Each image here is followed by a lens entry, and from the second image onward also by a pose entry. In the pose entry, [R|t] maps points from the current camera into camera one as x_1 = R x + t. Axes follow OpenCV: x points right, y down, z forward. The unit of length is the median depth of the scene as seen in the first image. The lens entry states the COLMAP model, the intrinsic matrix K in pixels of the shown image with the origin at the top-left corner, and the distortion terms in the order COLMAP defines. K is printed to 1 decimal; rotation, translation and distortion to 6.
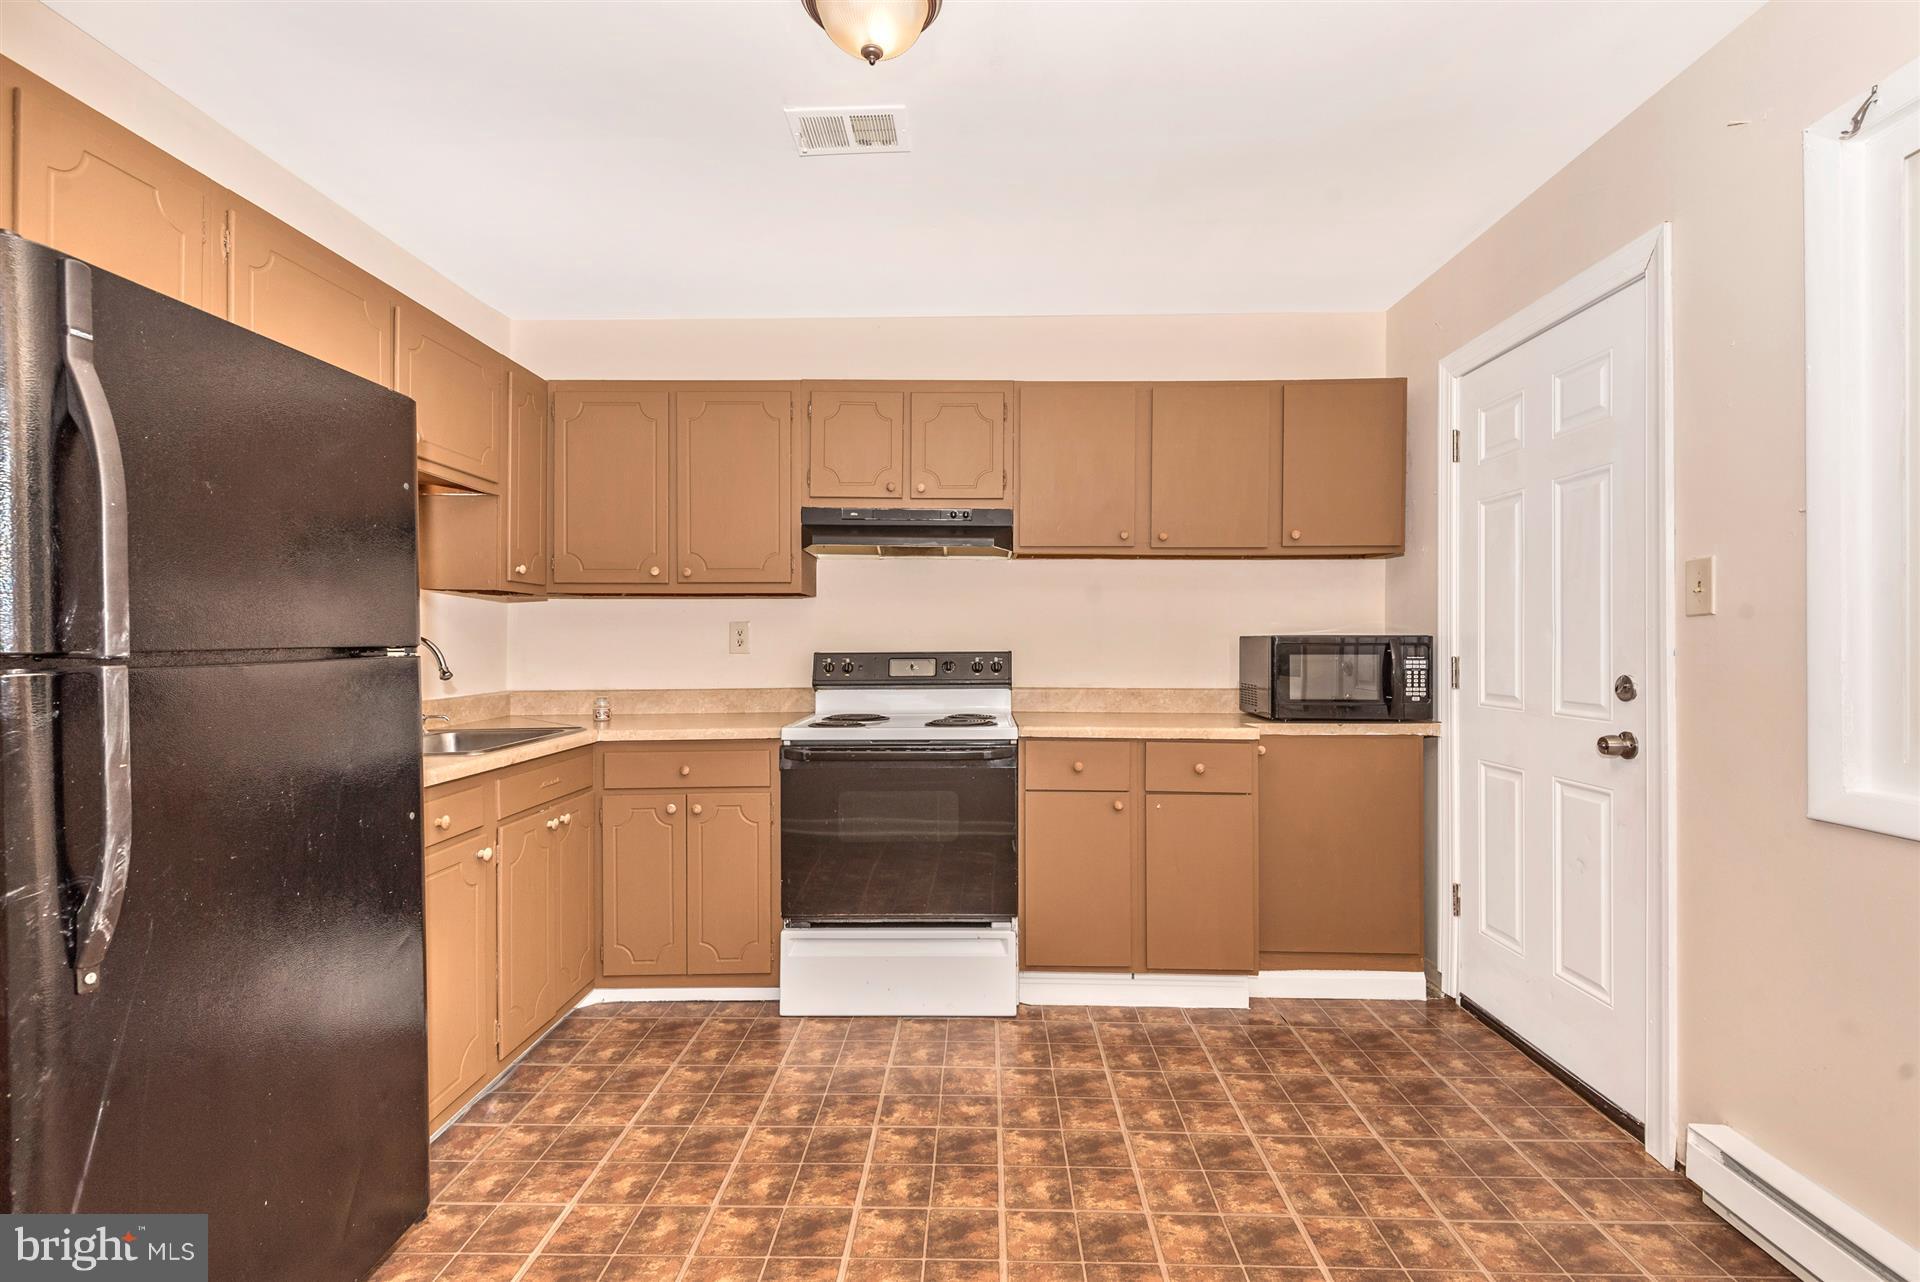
lens RADIAL K [[872.9, 0, 960.0], [0, 872.9, 641.0], [0, 0, 1]] dist [0.037470, -0.026006]
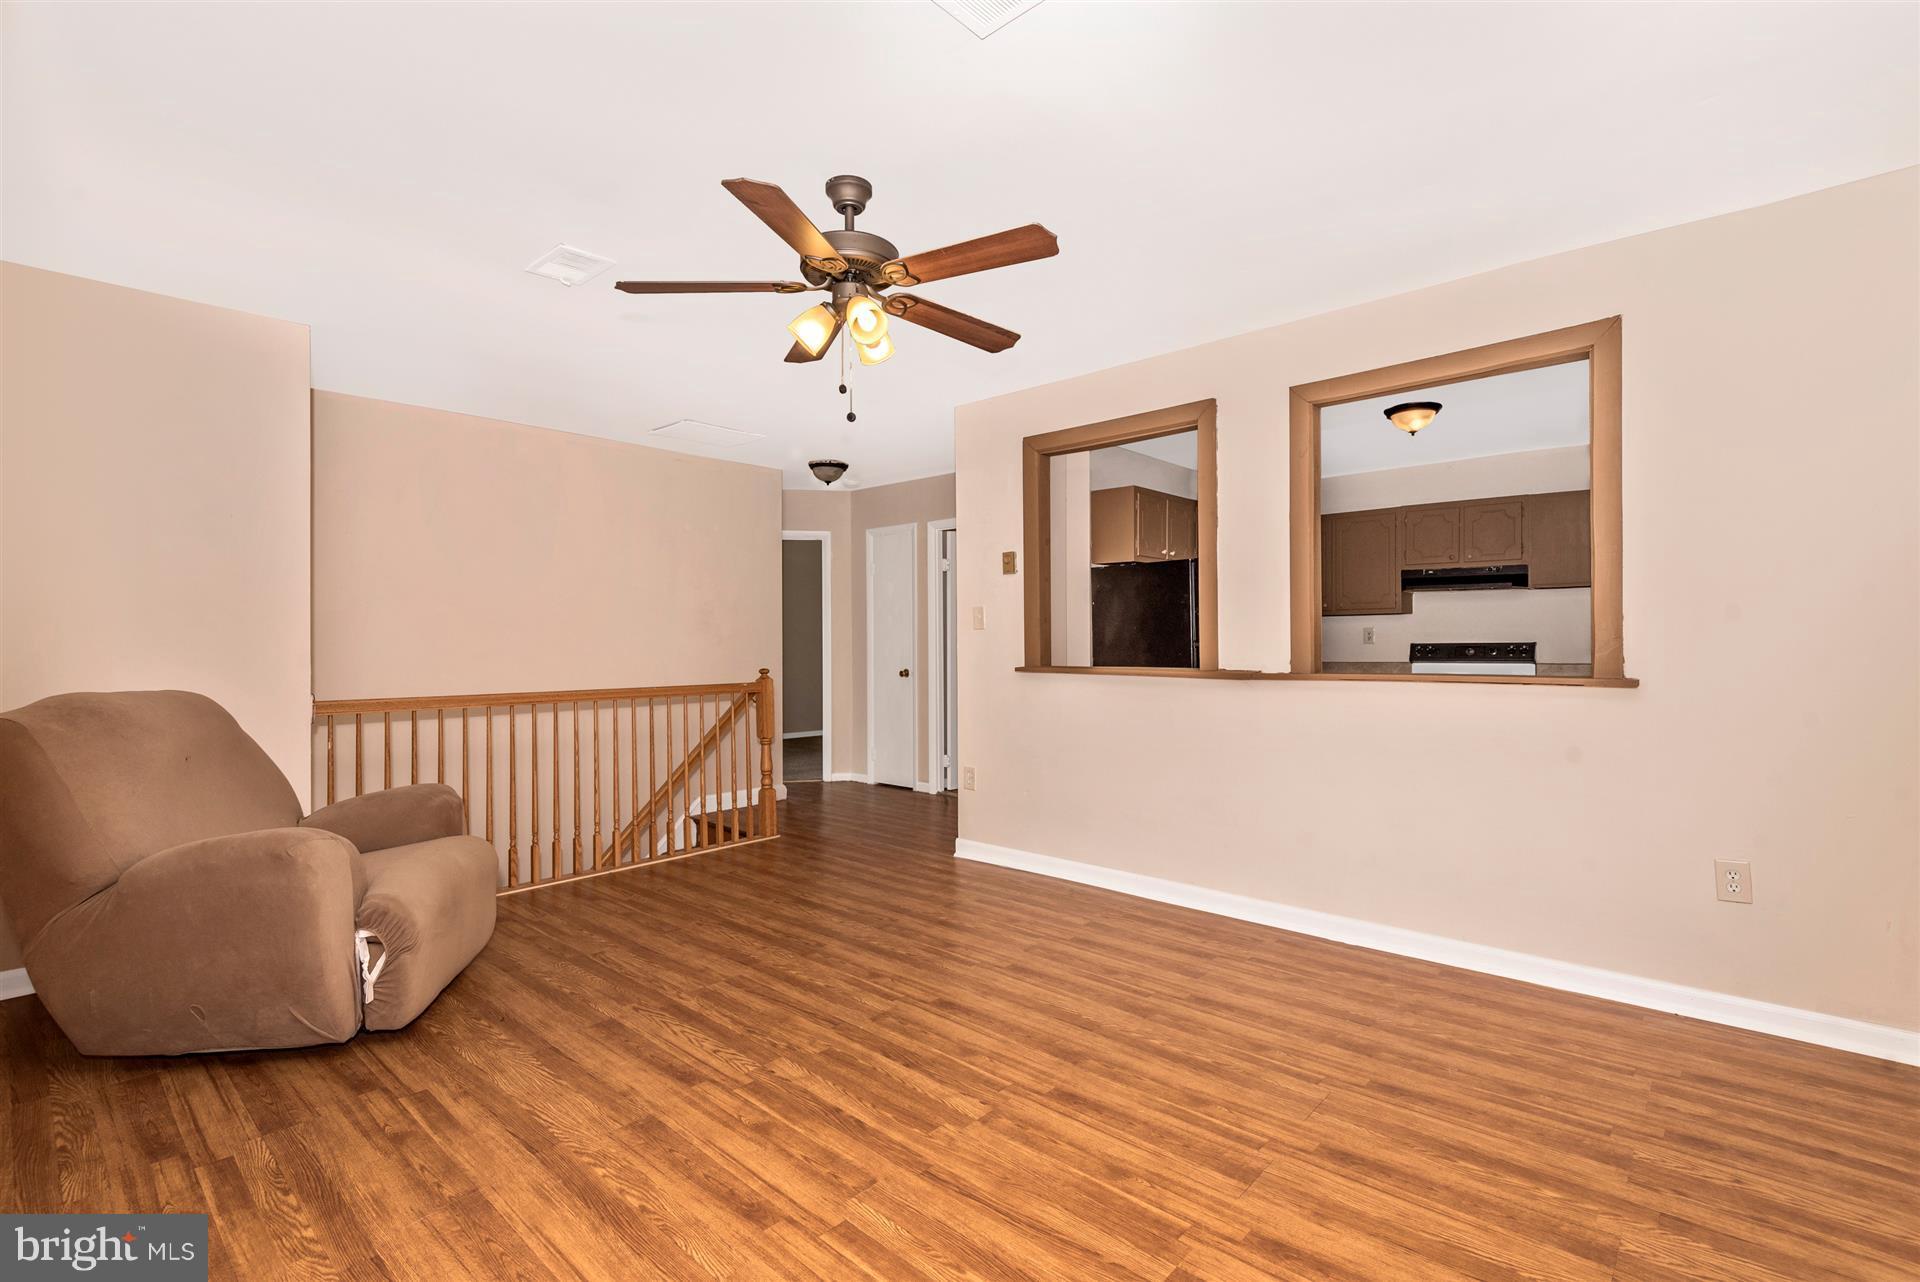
lens RADIAL K [[872.9, 0, 960.0], [0, 872.9, 641.0], [0, 0, 1]] dist [0.037470, -0.026006]
pose [[0.765808, -0.007324, -0.643028, 0.376681], [0.007679, 0.999968, -0.002243, 0.004871], [0.643024, -0.003220, 0.765839, -1.322402]]
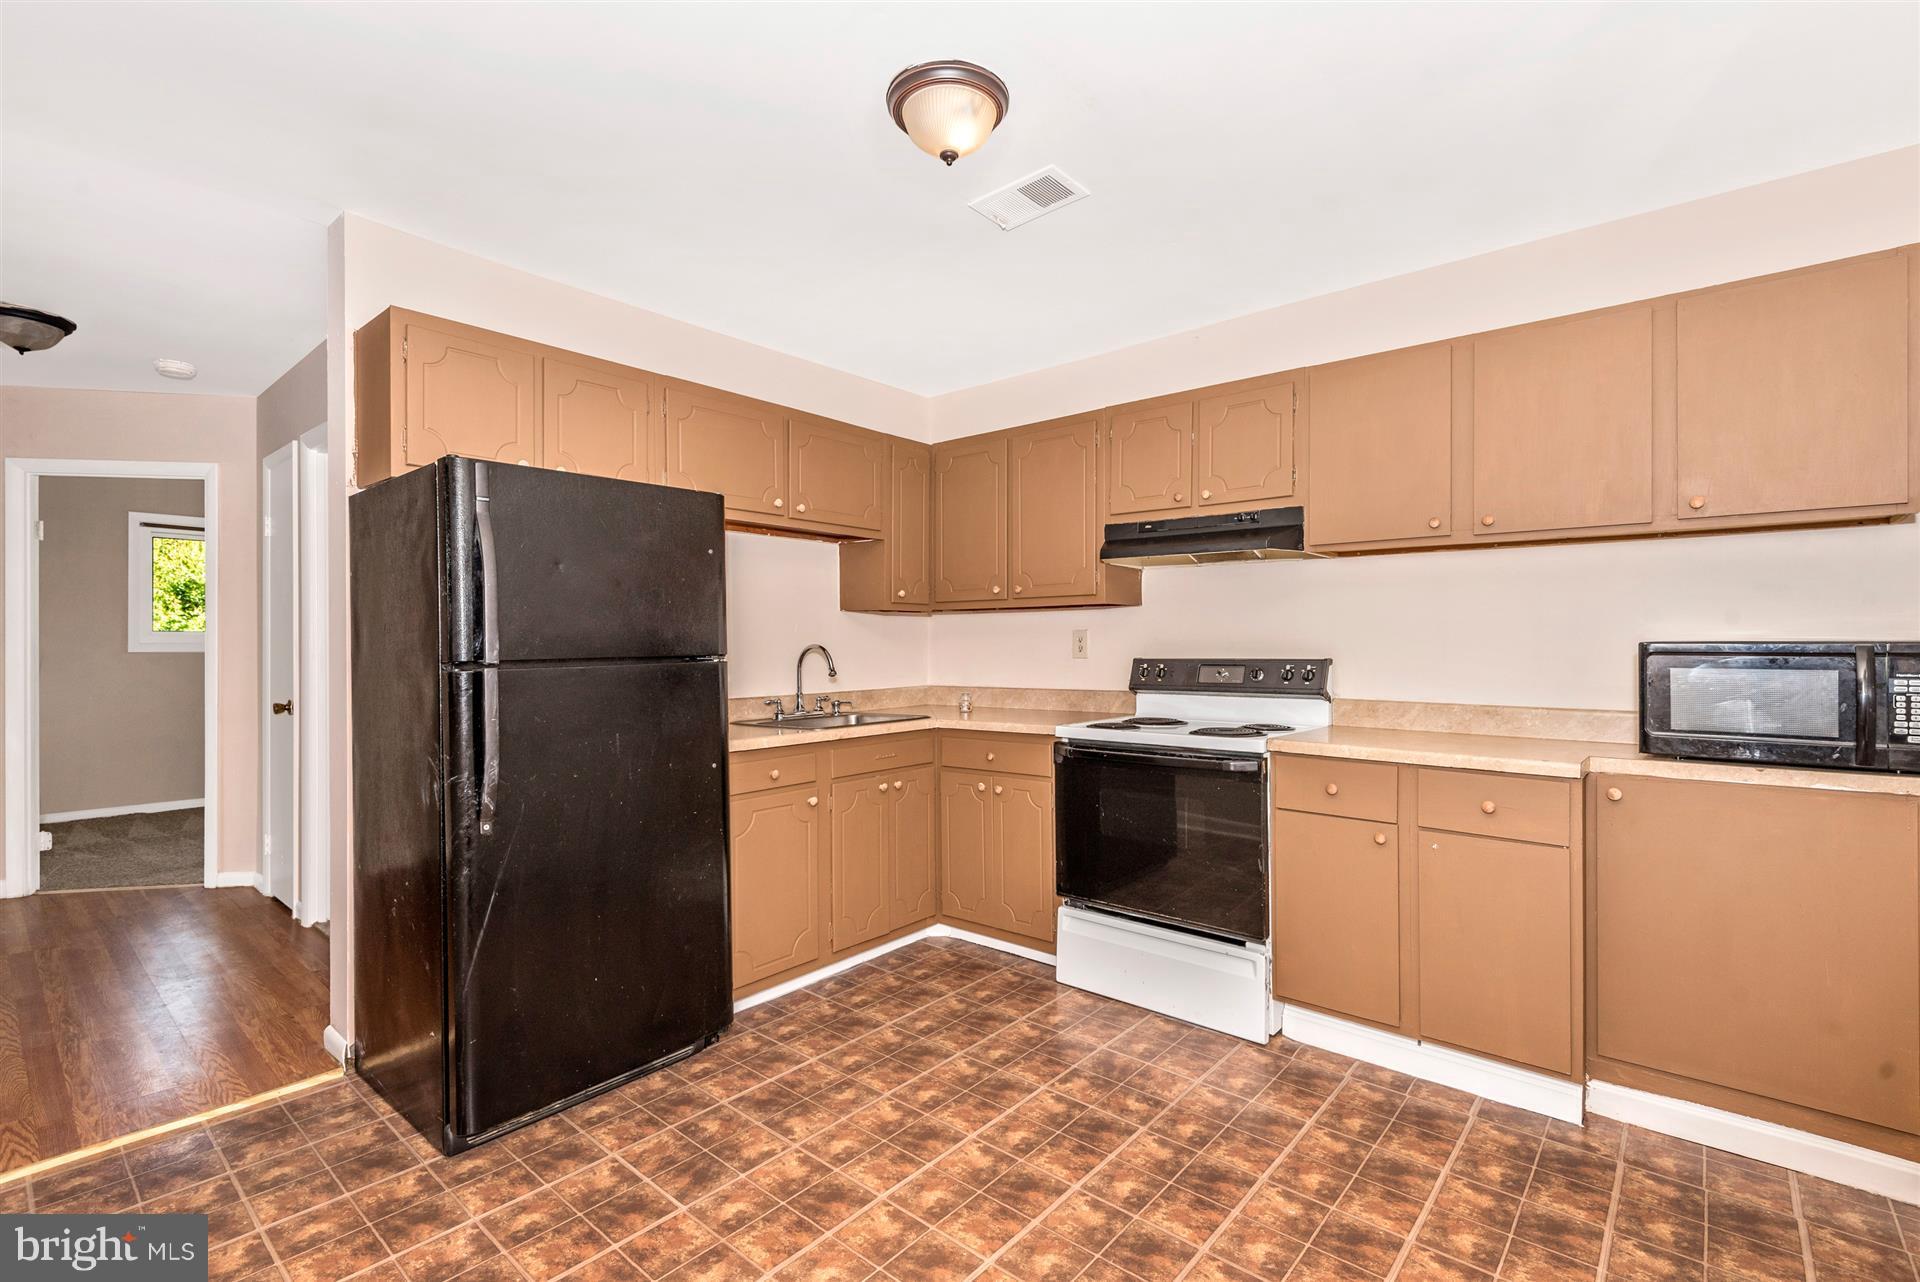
lens RADIAL K [[854.0, 0, 960.0], [0, 854.0, 641.0], [0, 0, 1]] dist [0.031839, -0.020444]
pose [[0.774459, -0.003755, -0.632613, 0.394434], [0.004602, 0.999989, -0.000302, -0.010245], [0.632607, -0.002677, 0.774468, 0.070349]]
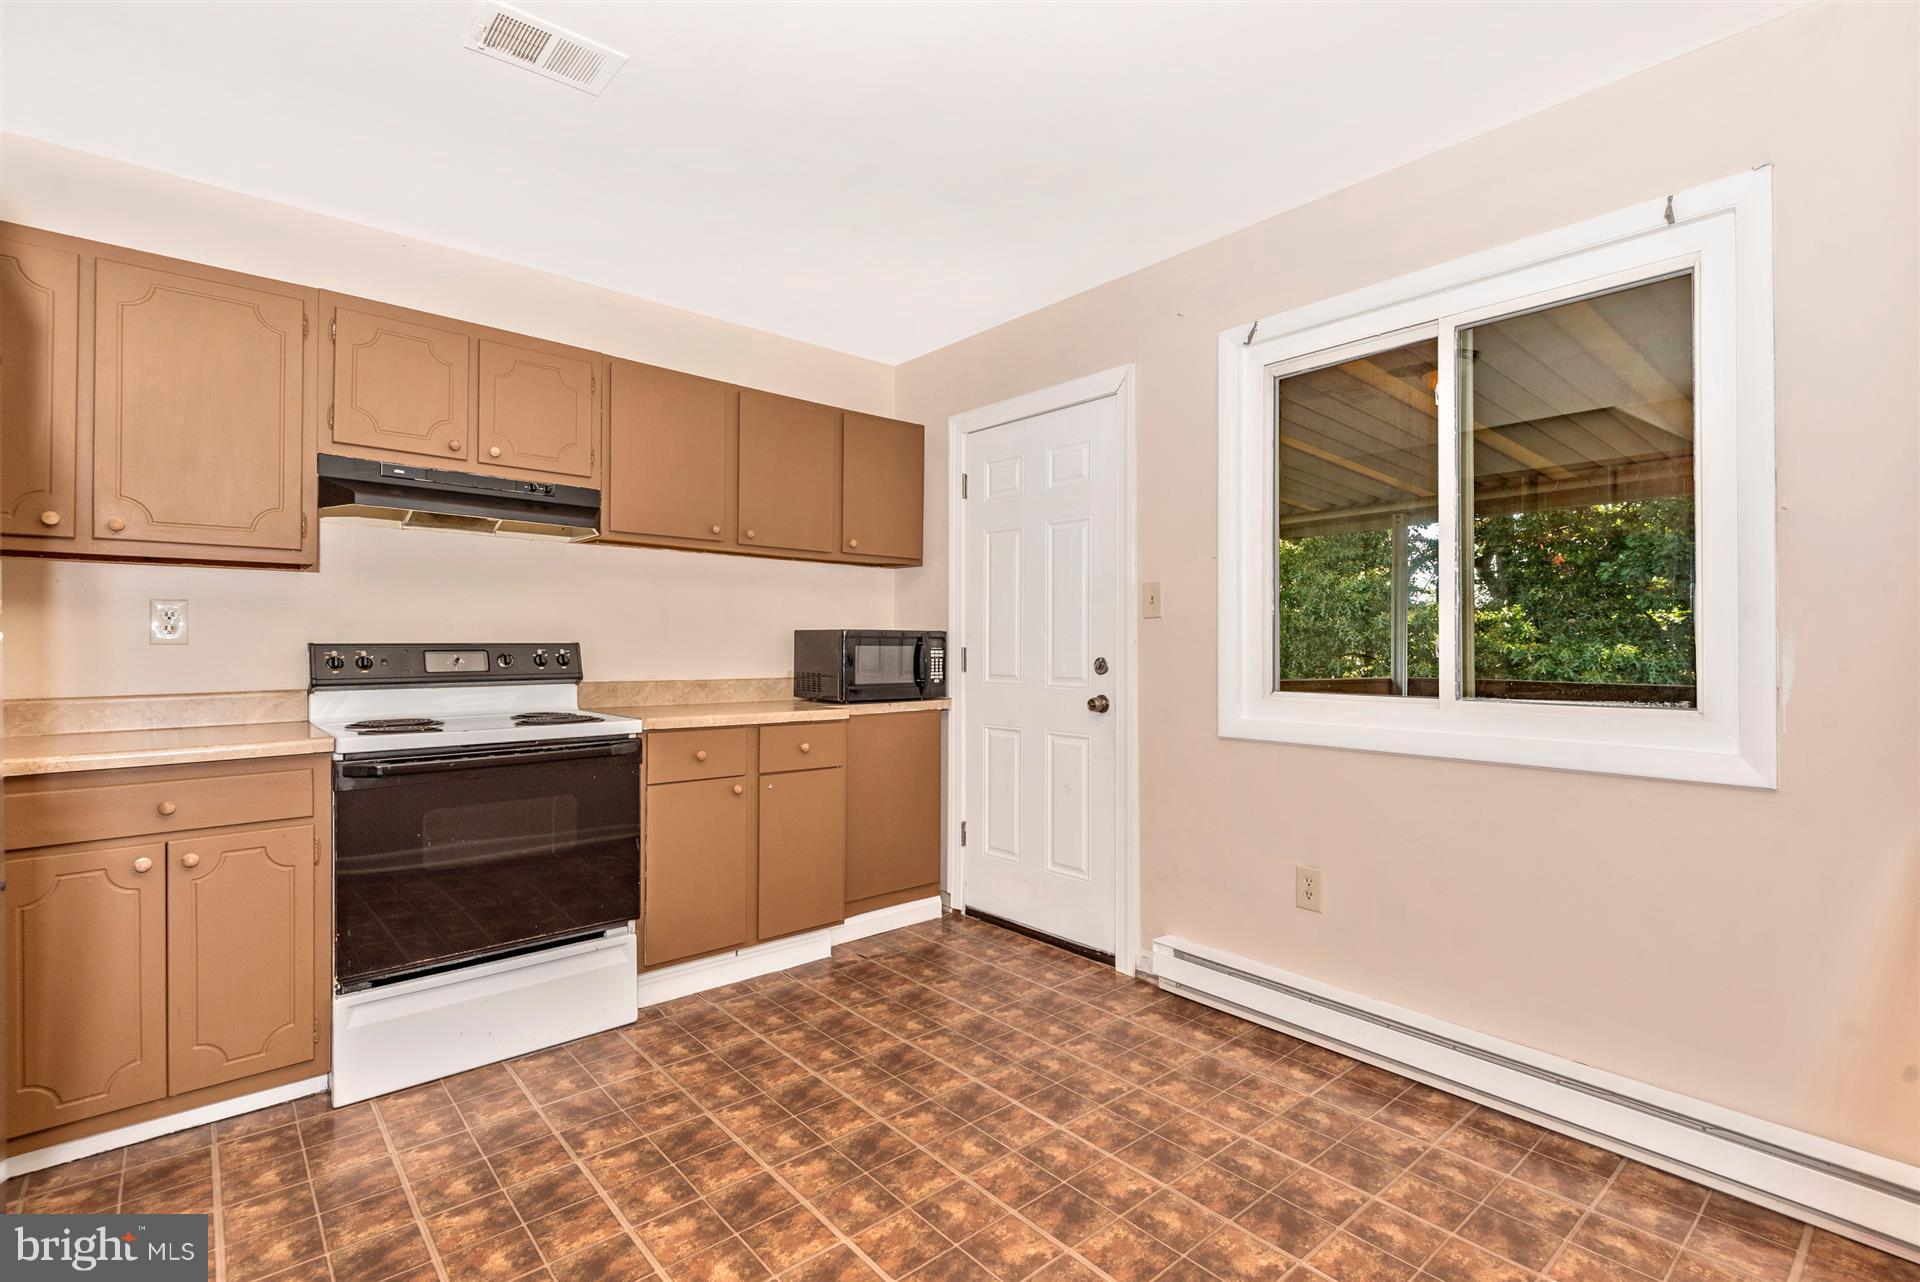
lens RADIAL K [[881.2, 0, 960.0], [0, 881.2, 641.0], [0, 0, 1]] dist [0.038836, -0.023353]
pose [[0.737606, 0.006911, 0.675196, -0.330654], [-0.004865, 0.999976, -0.004921, 0.015023], [-0.675214, 0.000345, 0.737622, 0.044188]]
